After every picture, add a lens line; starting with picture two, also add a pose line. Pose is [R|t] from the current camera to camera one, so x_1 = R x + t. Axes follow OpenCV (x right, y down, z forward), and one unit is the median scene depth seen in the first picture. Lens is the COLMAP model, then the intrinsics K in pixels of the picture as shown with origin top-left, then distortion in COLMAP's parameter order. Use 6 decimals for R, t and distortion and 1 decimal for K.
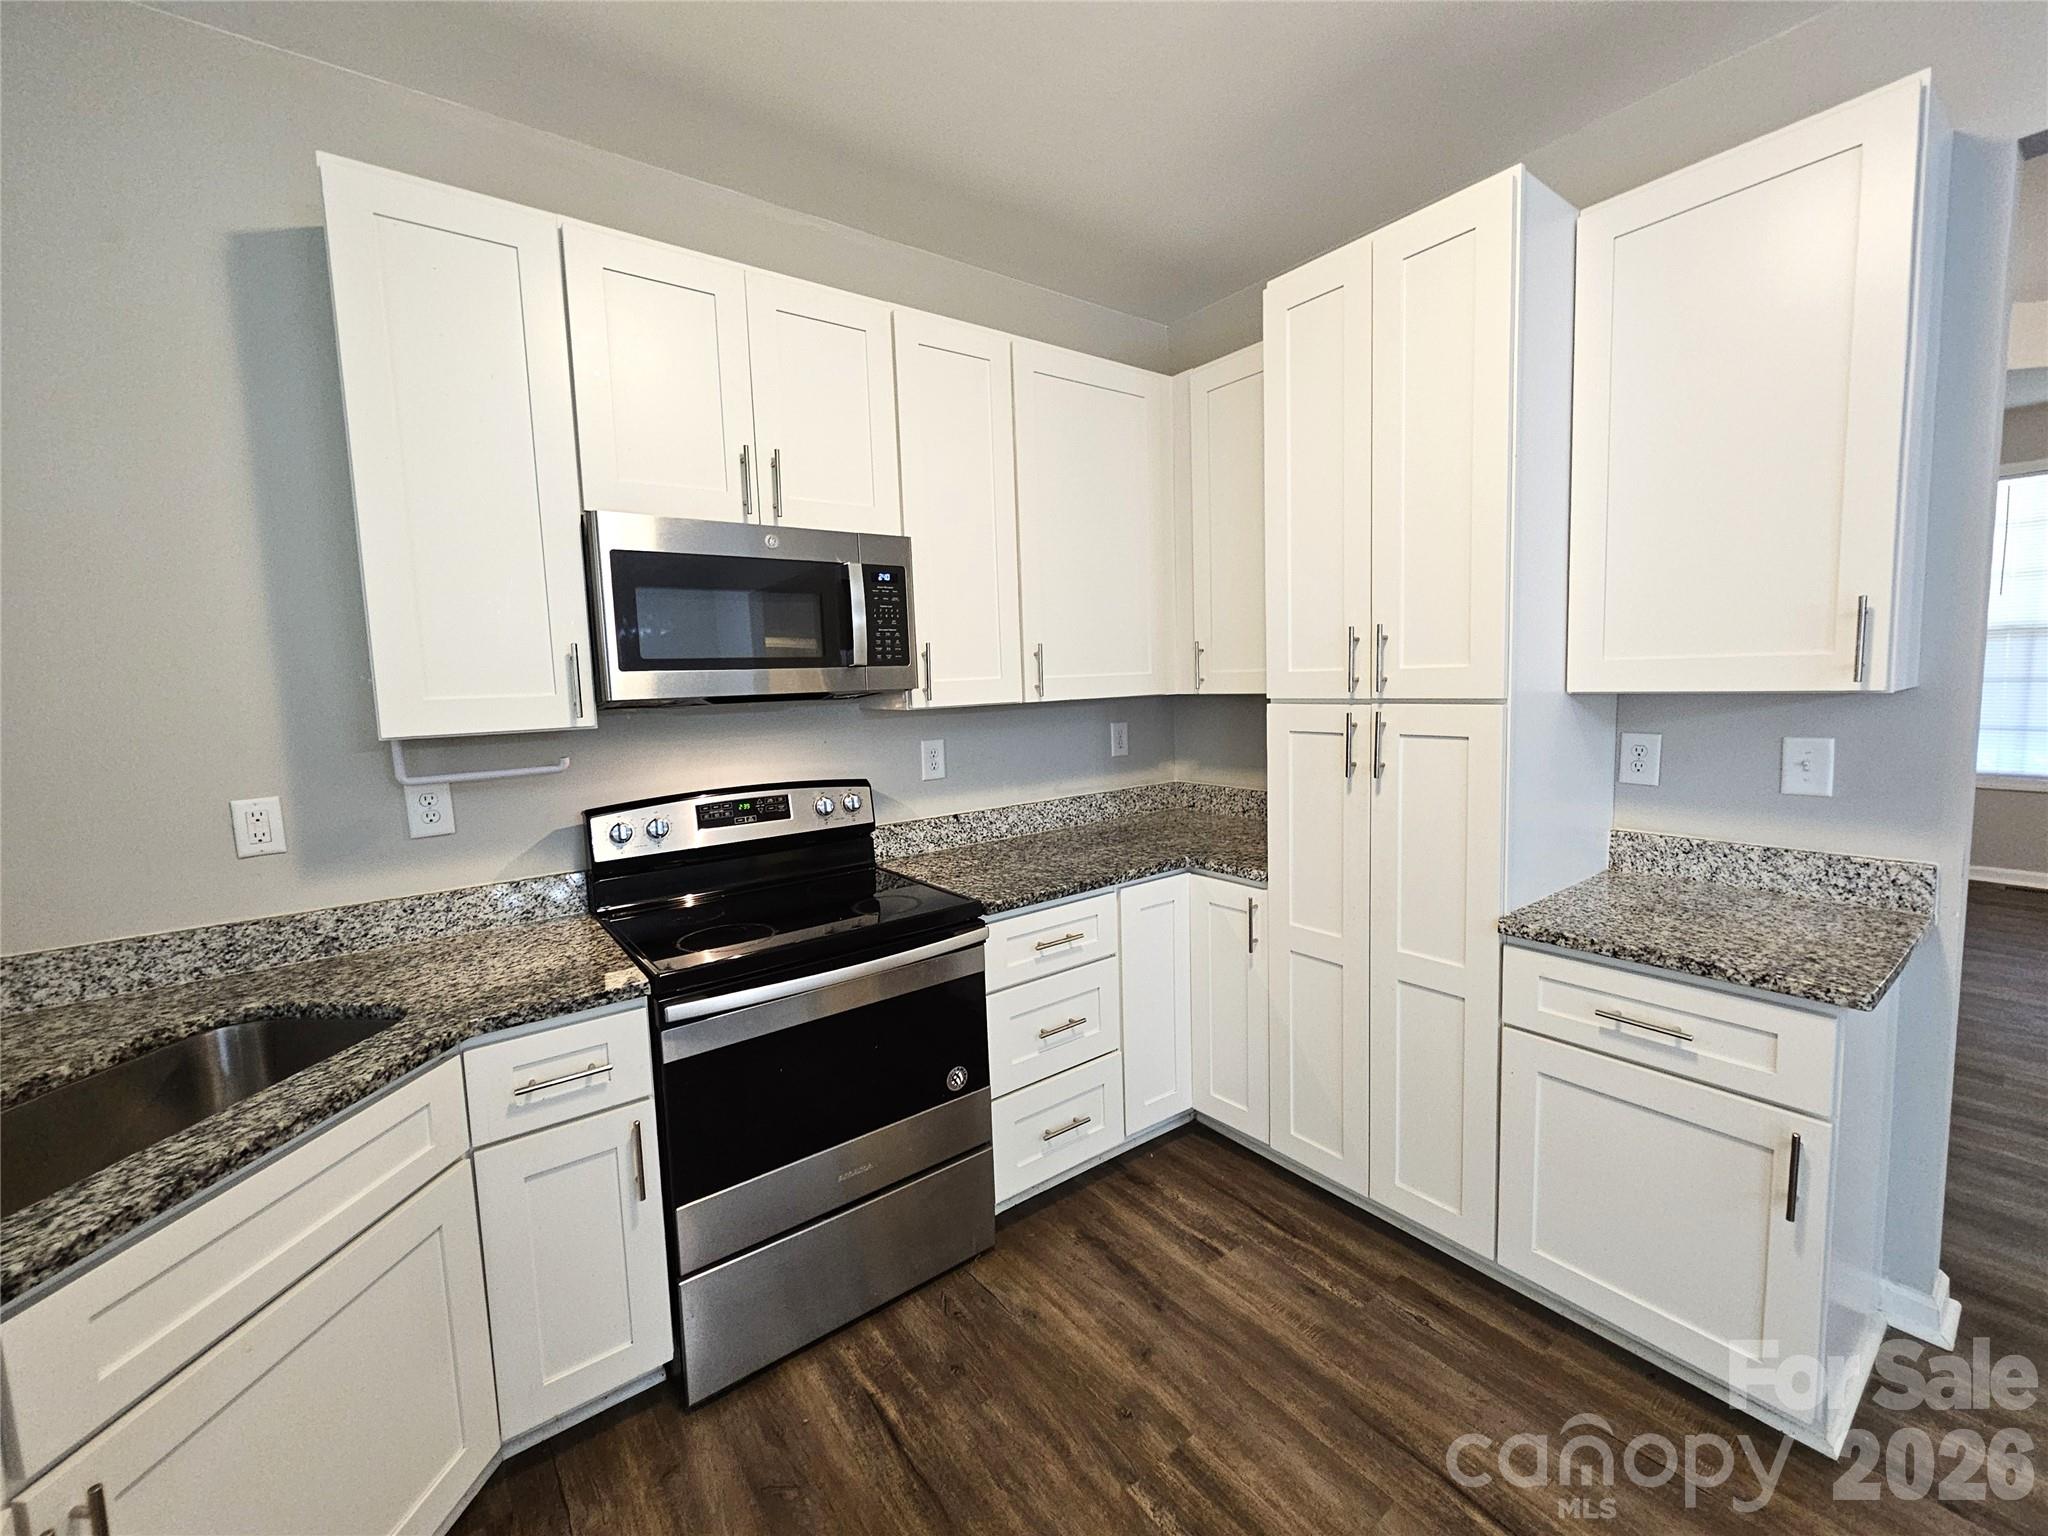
lens RADIAL K [[839.2, 0, 1031.8], [0, 839.2, 755.8], [0, 0, 1]] dist [-0.002727, 0.000238]
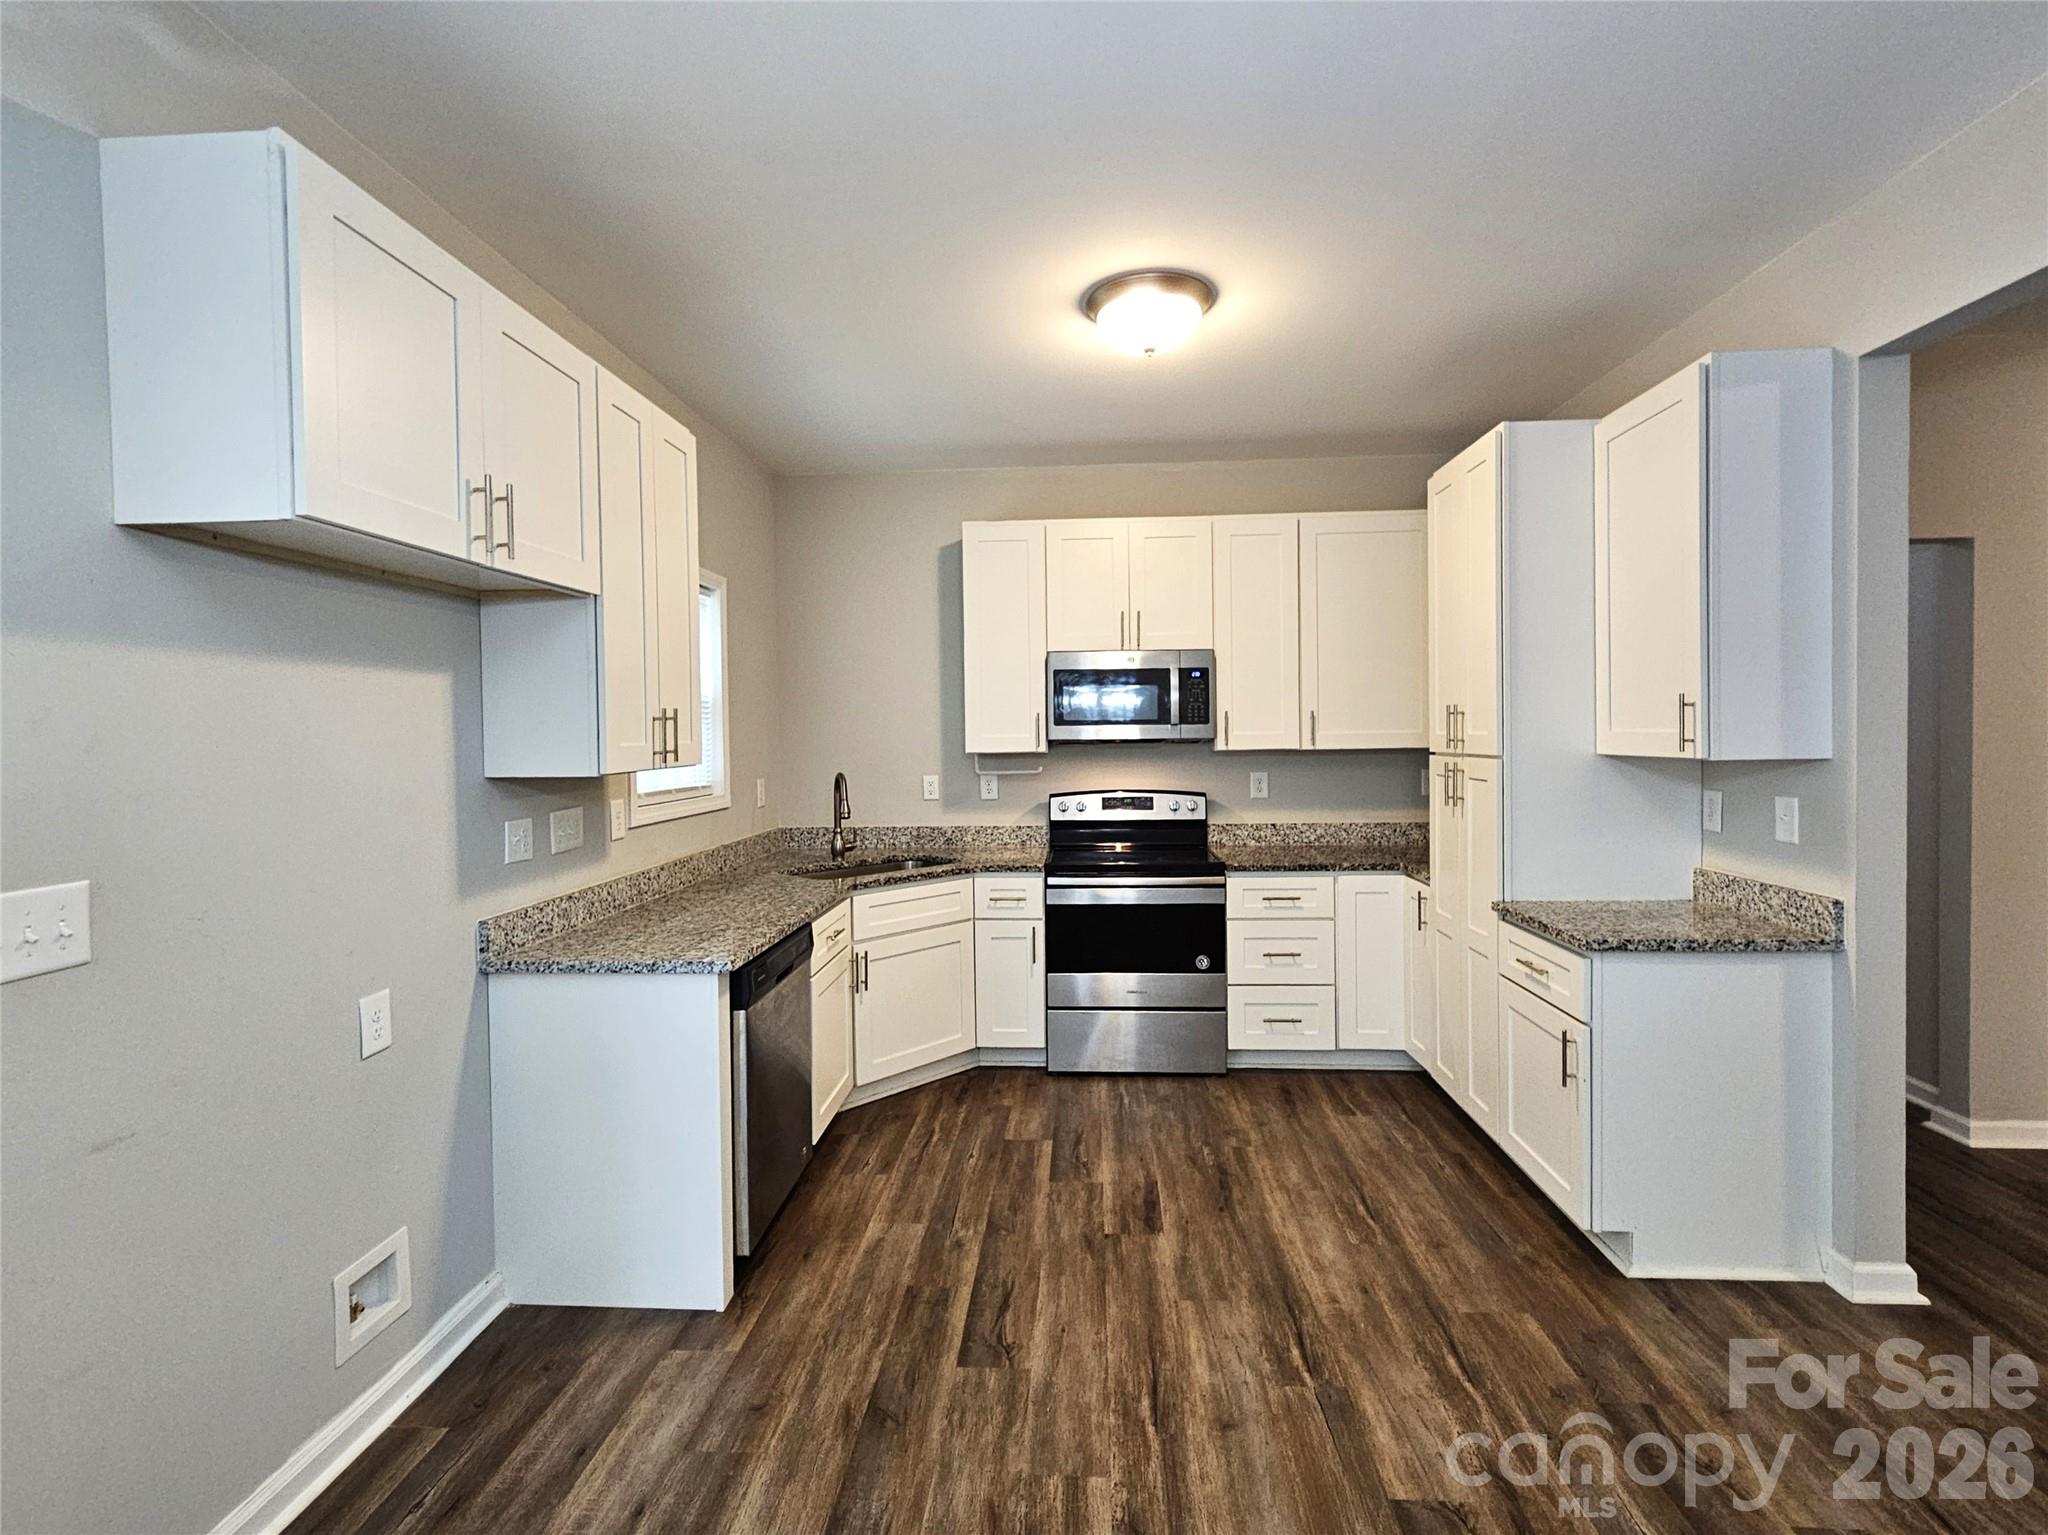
lens RADIAL K [[940.4, 0, 1028.7], [0, 940.4, 758.2], [0, 0, 1]] dist [-0.003086, -0.000374]
pose [[0.756210, 0.042026, -0.652978, 0.890899], [-0.075650, 0.996859, -0.023451, 0.036372], [0.649941, 0.067132, 0.757013, -0.736476]]
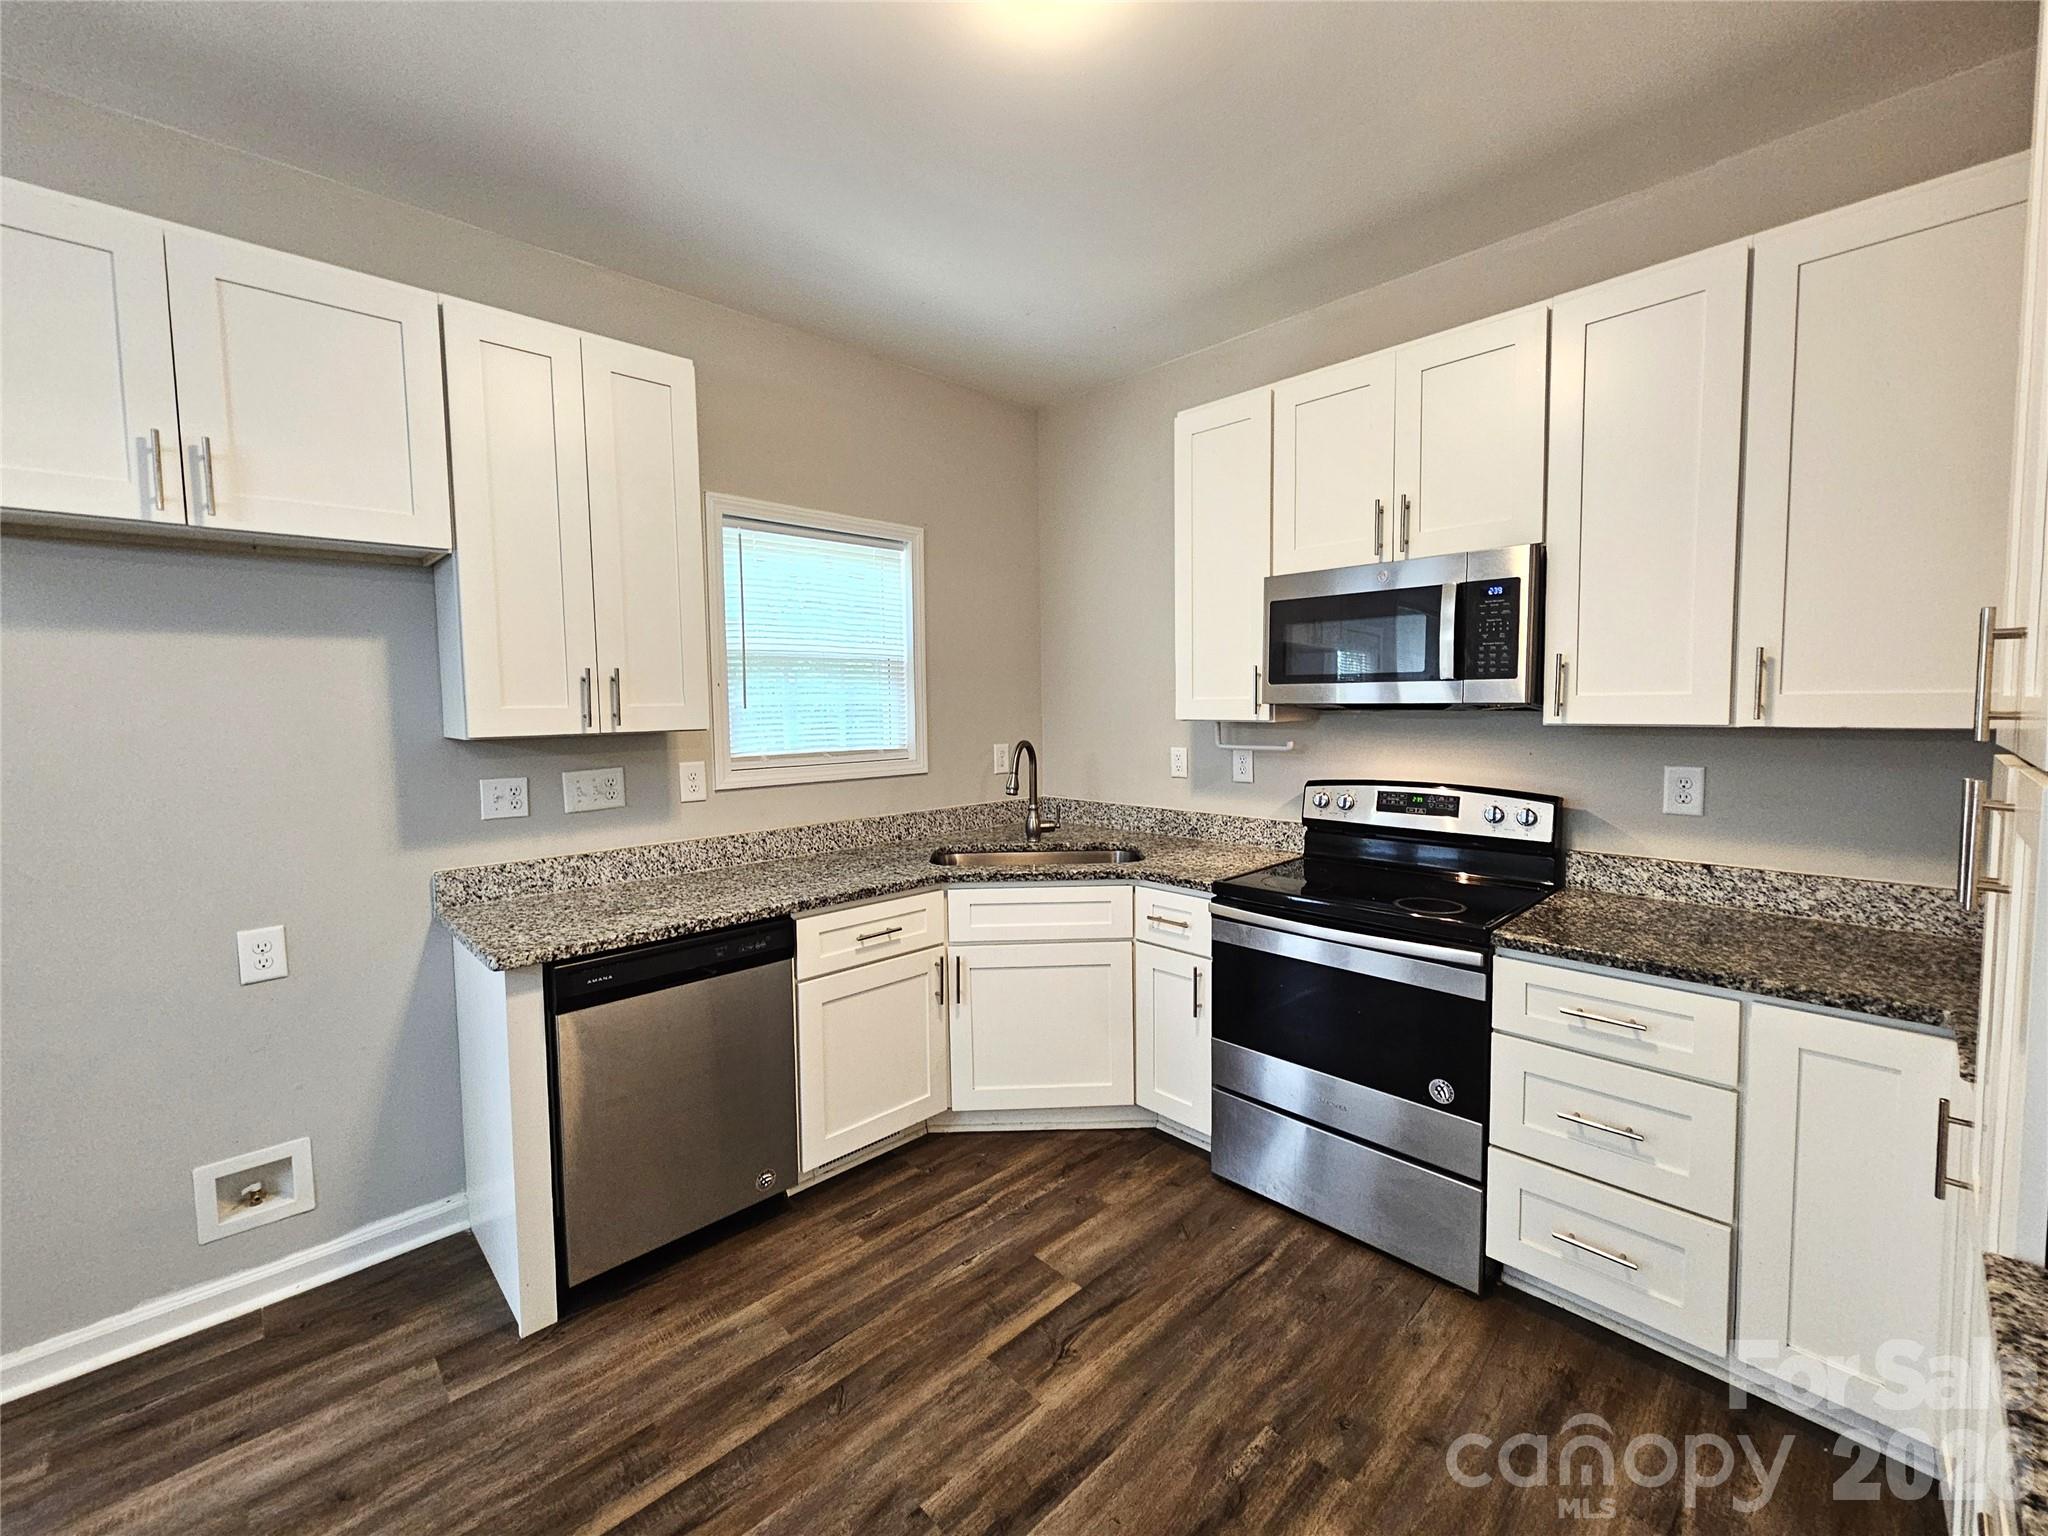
lens RADIAL K [[839.2, 0, 1029.6], [0, 839.2, 758.7], [0, 0, 1]] dist [-0.002727, 0.000238]
pose [[0.123038, 0.100778, -0.987272, 0.800375], [-0.088524, 0.991979, 0.090226, -0.057441], [0.988446, 0.076296, 0.130972, 0.349553]]
